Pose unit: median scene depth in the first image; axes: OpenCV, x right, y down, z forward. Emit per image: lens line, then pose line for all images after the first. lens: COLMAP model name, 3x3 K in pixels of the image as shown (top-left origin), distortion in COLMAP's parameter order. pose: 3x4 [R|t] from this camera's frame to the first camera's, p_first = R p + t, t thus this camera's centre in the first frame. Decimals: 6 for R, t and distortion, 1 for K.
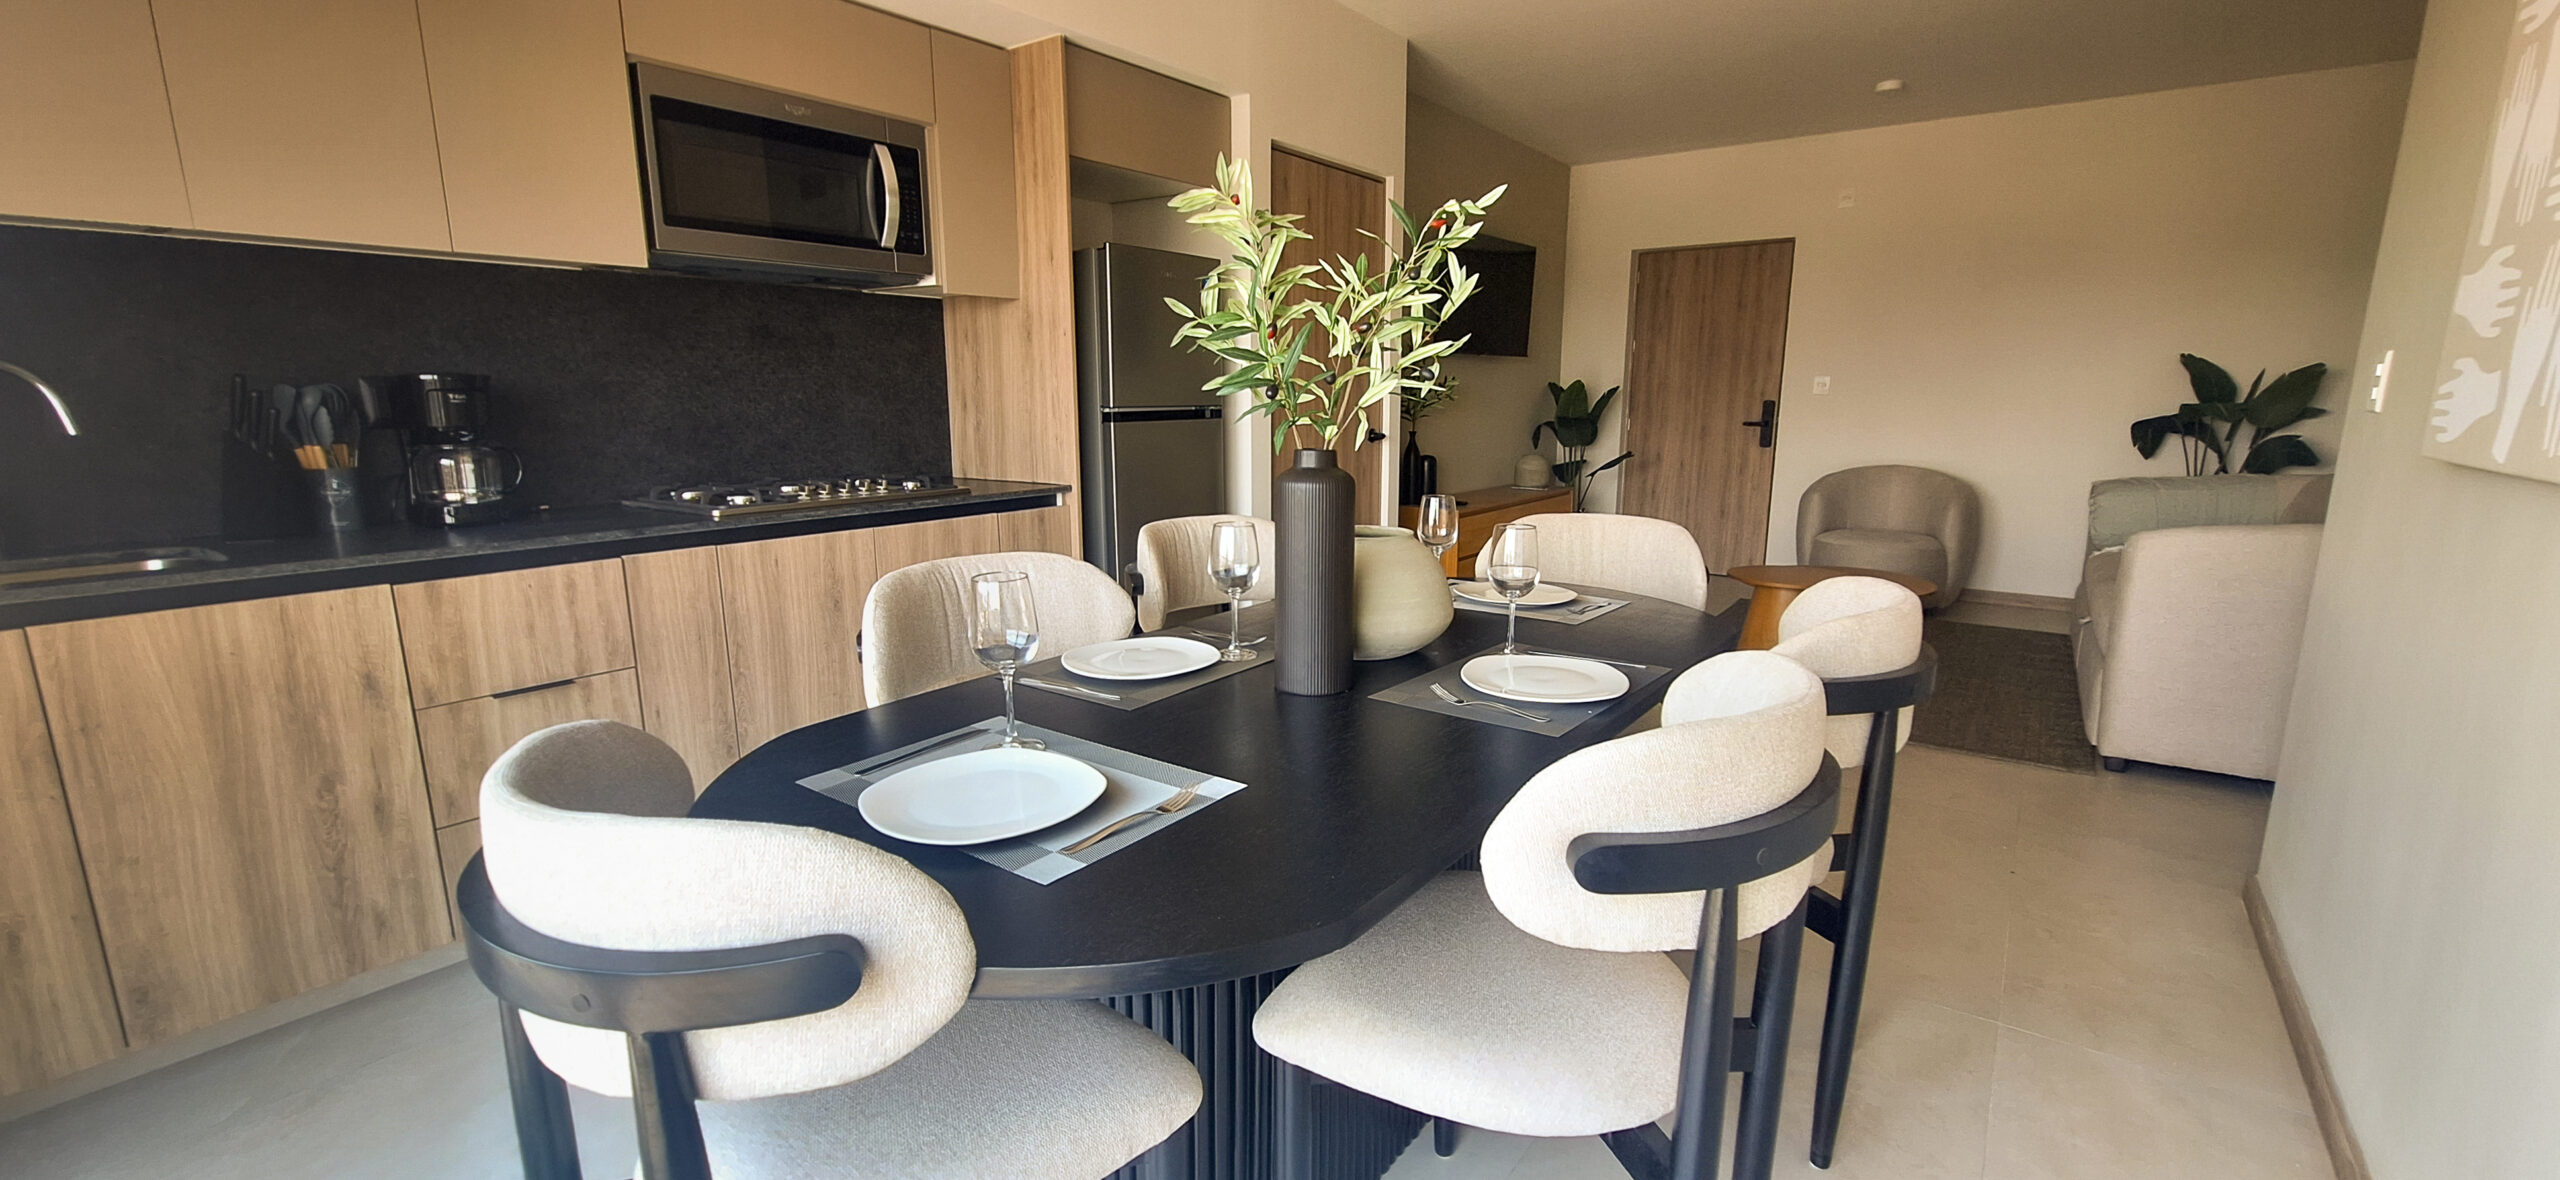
lens RADIAL K [[1038.6, 0, 1328.8], [0, 1038.6, 614.4], [0, 0, 1]] dist [0.003795, 0.000927]
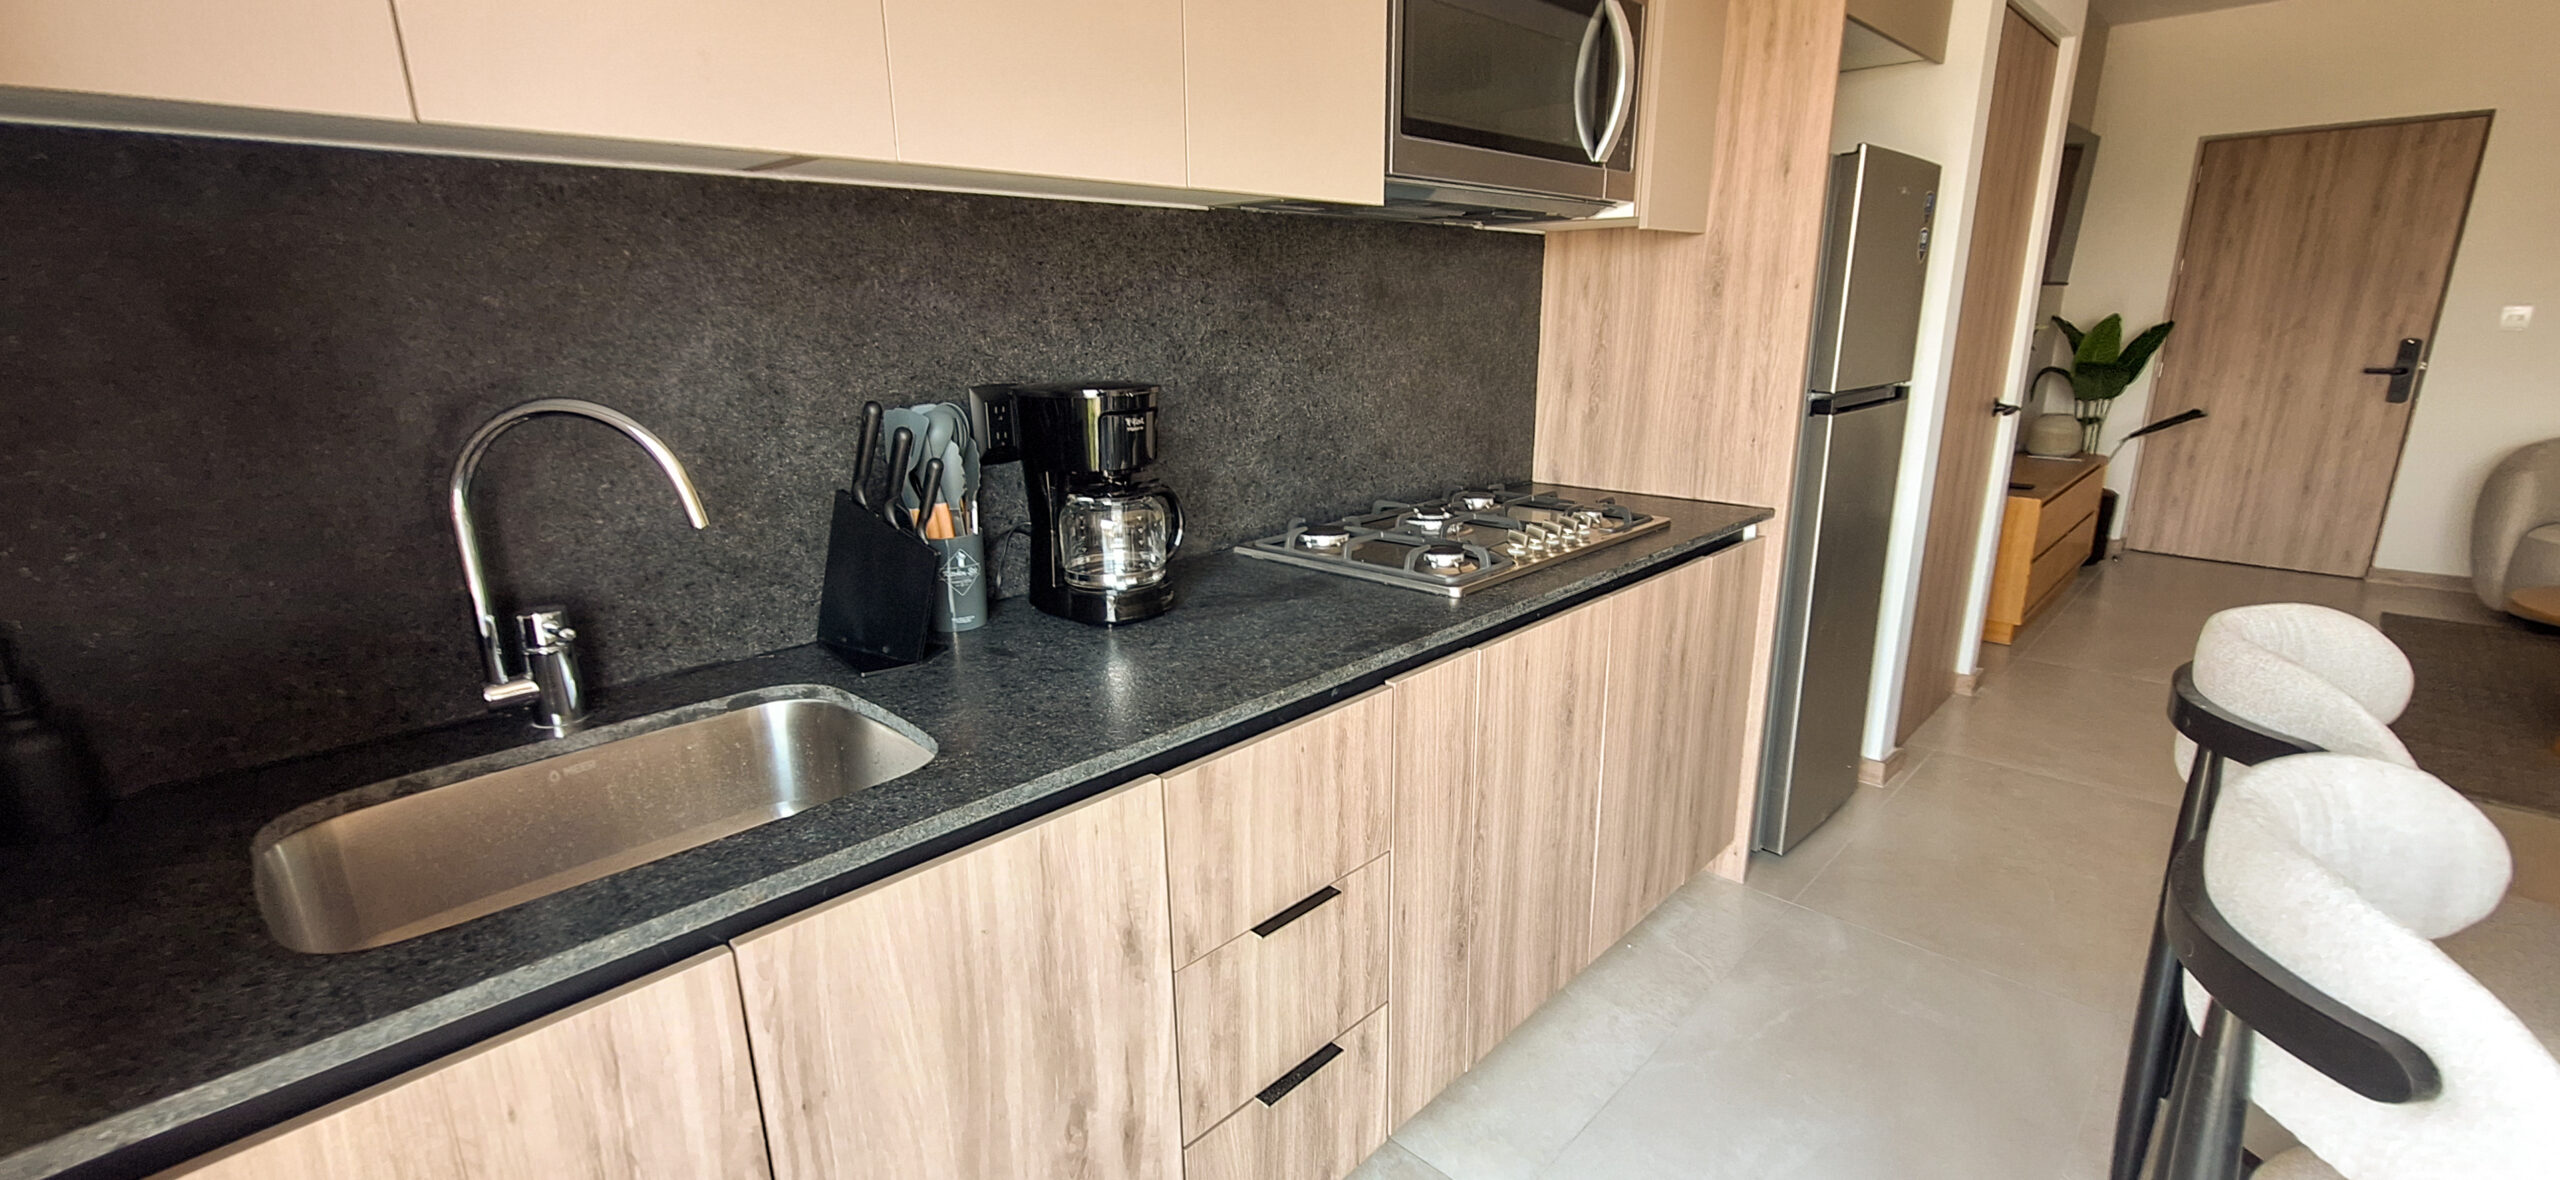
lens RADIAL K [[1018.6, 0, 1280.0], [0, 1018.6, 590.0], [0, 0, 1]] dist [0.007624, 0.000443]
pose [[0.992025, 0.026015, -0.123326, -0.564664], [-0.017888, 0.997622, 0.066556, -0.126629], [0.124764, -0.063819, 0.990132, 0.331263]]
